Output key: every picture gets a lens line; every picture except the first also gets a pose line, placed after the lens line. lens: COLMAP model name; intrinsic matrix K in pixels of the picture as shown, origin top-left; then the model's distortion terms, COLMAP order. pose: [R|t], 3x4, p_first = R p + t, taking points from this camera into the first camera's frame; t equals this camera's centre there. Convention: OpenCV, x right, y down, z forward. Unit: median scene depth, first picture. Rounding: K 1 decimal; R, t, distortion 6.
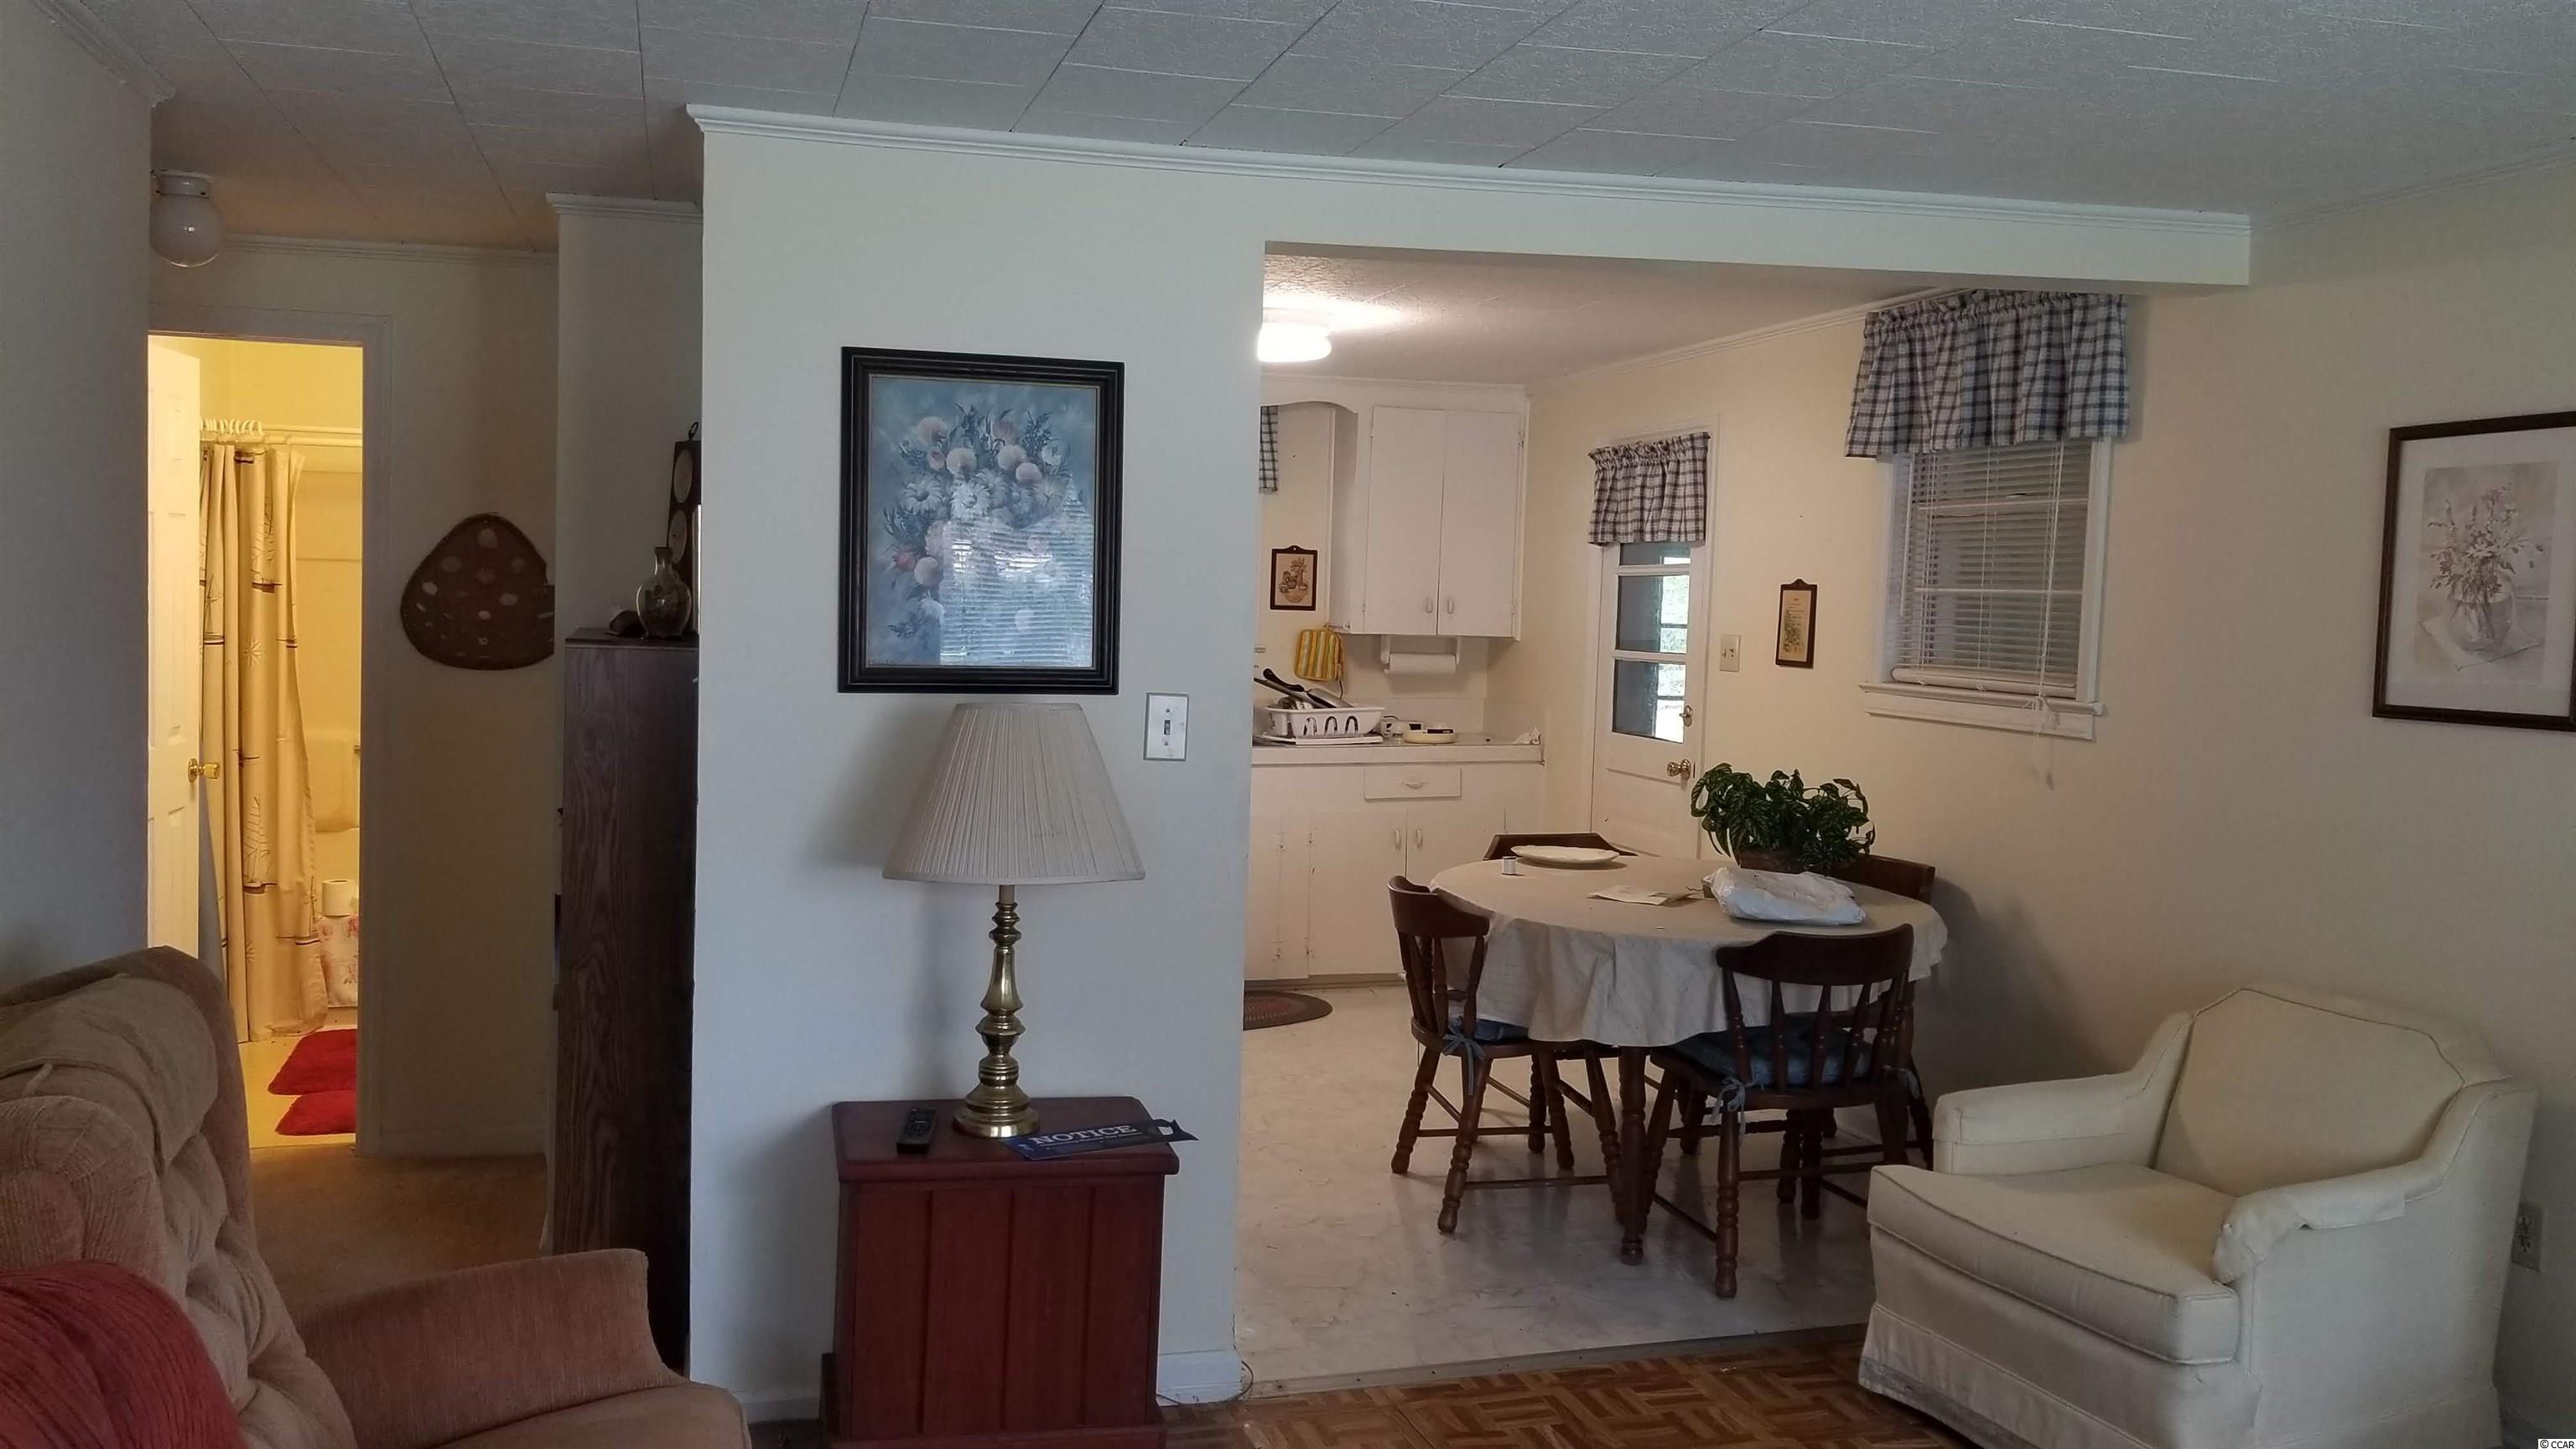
lens RADIAL K [[1983.8, 0, 1273.4], [0, 1983.8, 737.9], [0, 0, 1]] dist [0.032802, -0.044613]
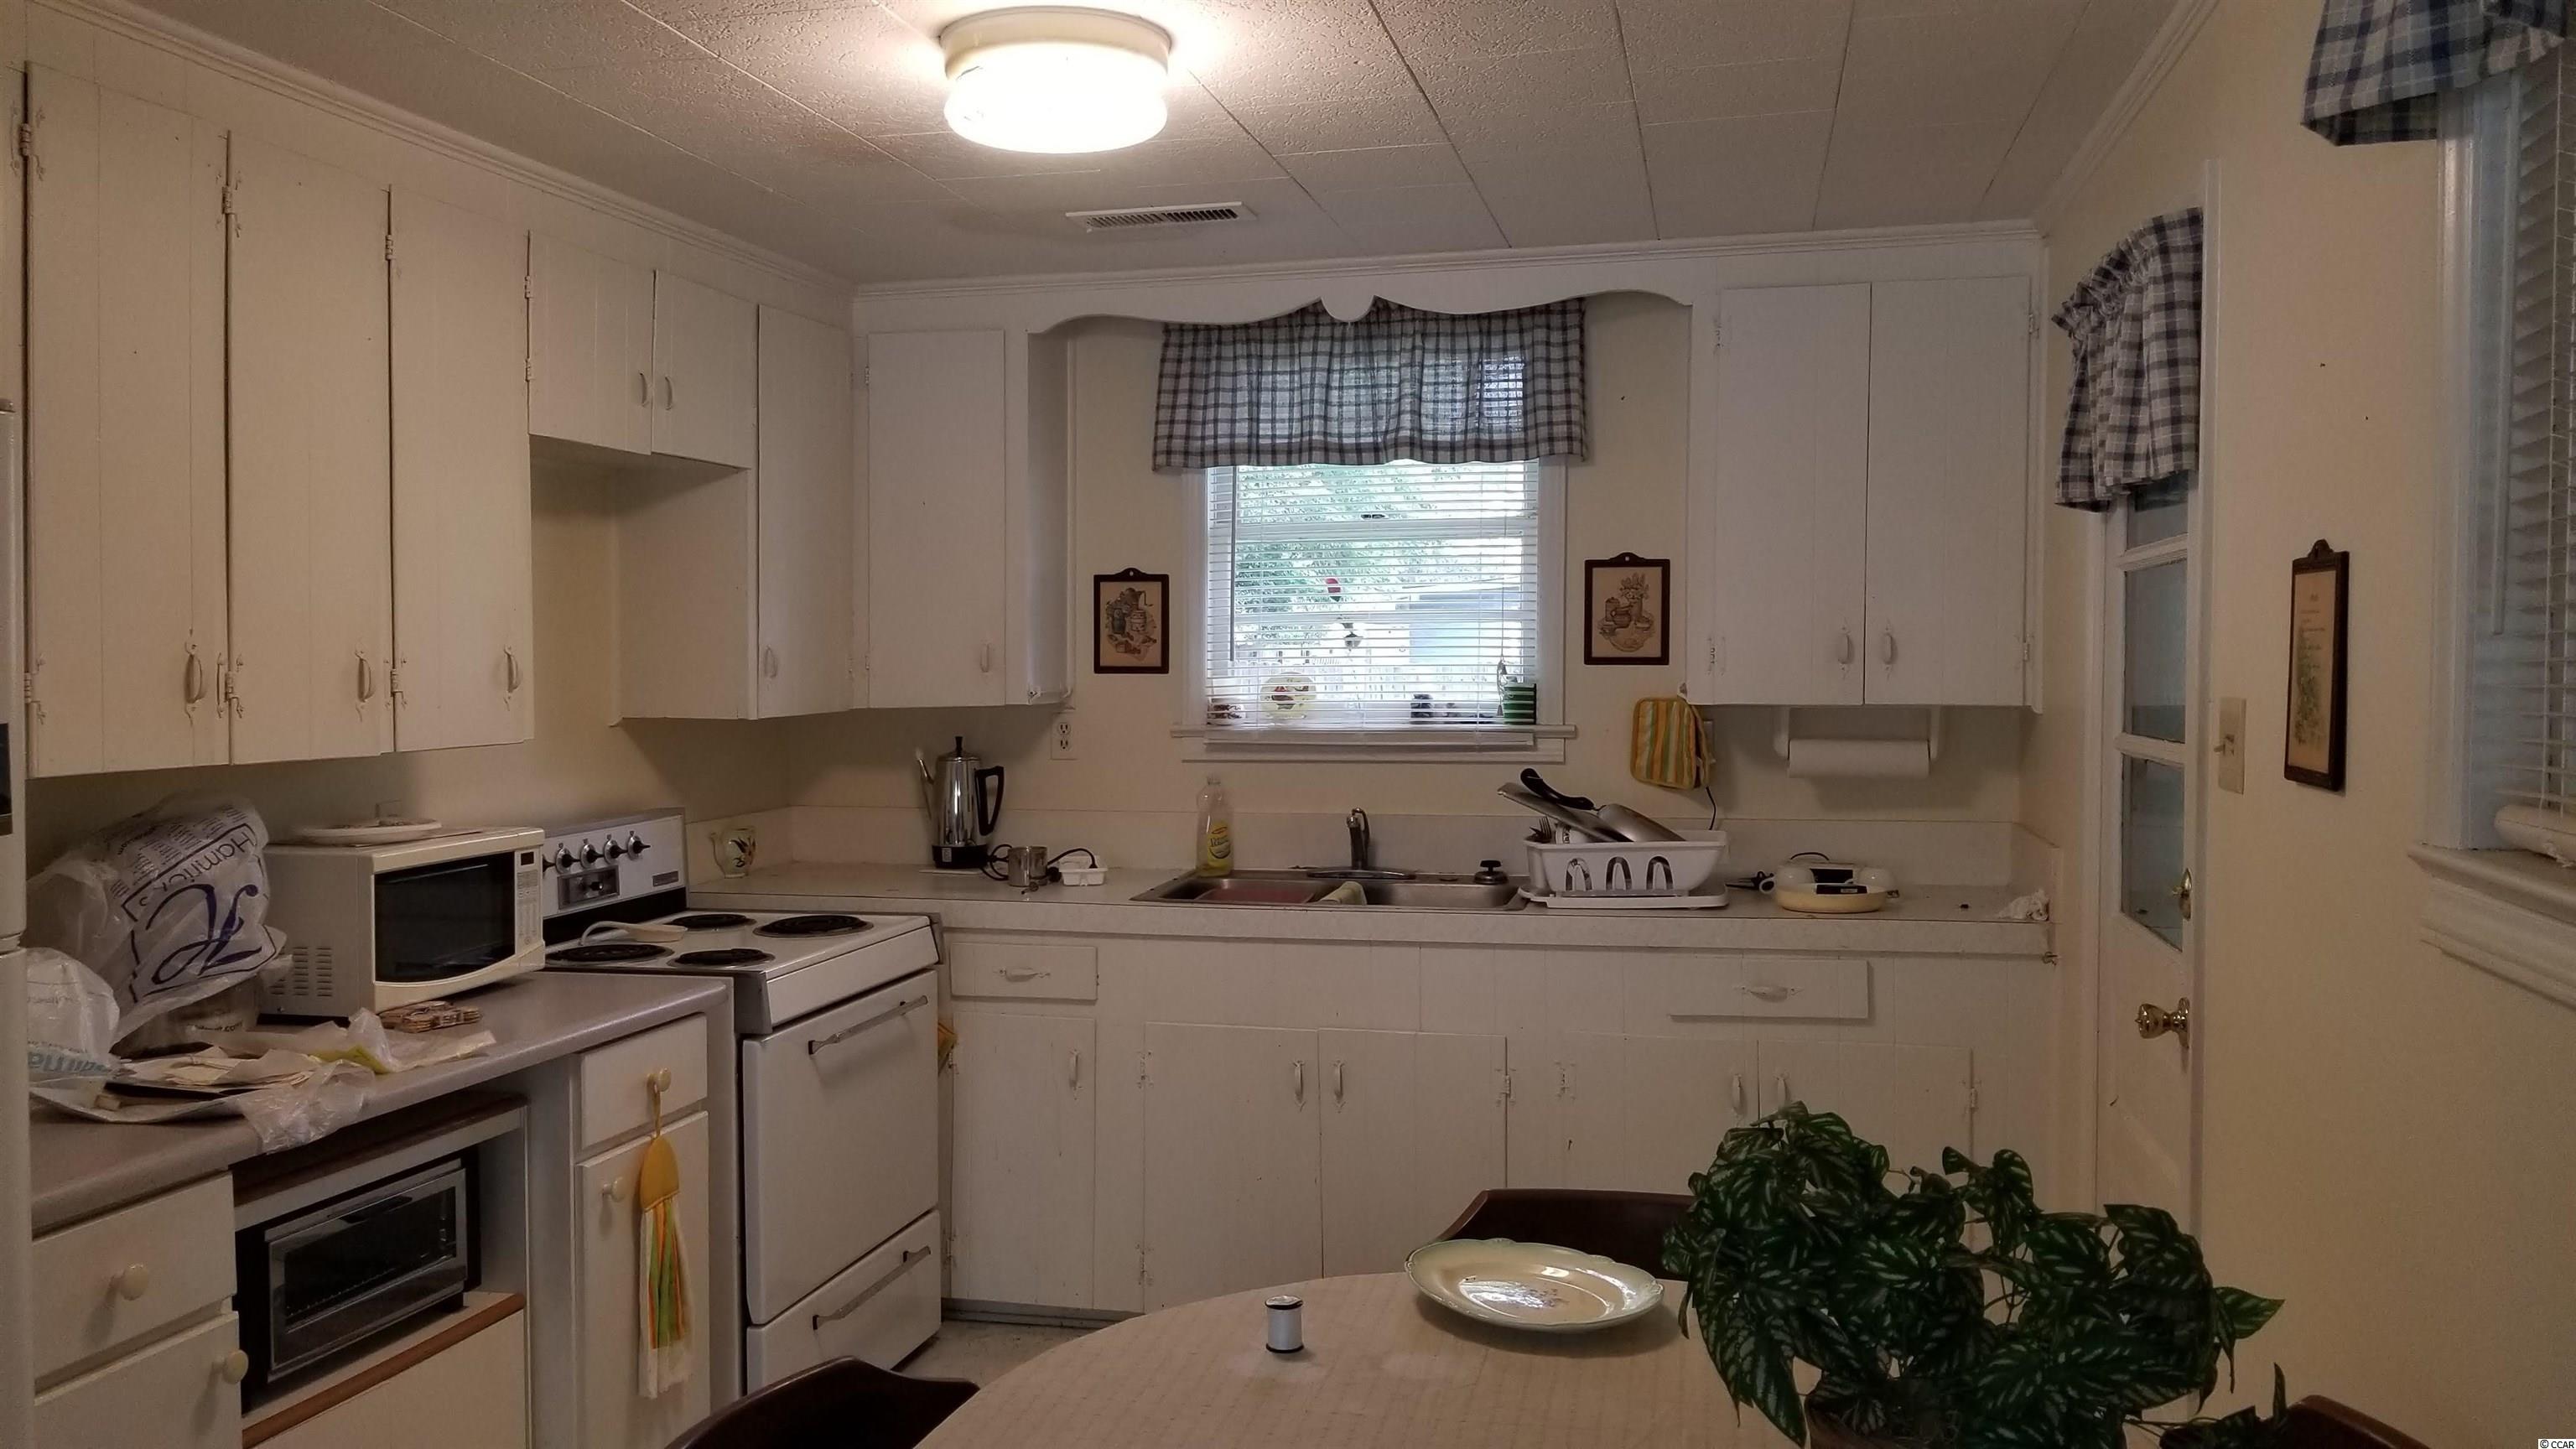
lens RADIAL K [[1983.8, 0, 1306.9], [0, 1983.8, 700.4], [0, 0, 1]] dist [0.032802, -0.044613]
pose [[0.867280, -0.016123, -0.497560, 0.222604], [-0.011218, 0.998589, -0.051913, -0.024095], [0.497695, 0.050605, 0.865875, 0.472298]]
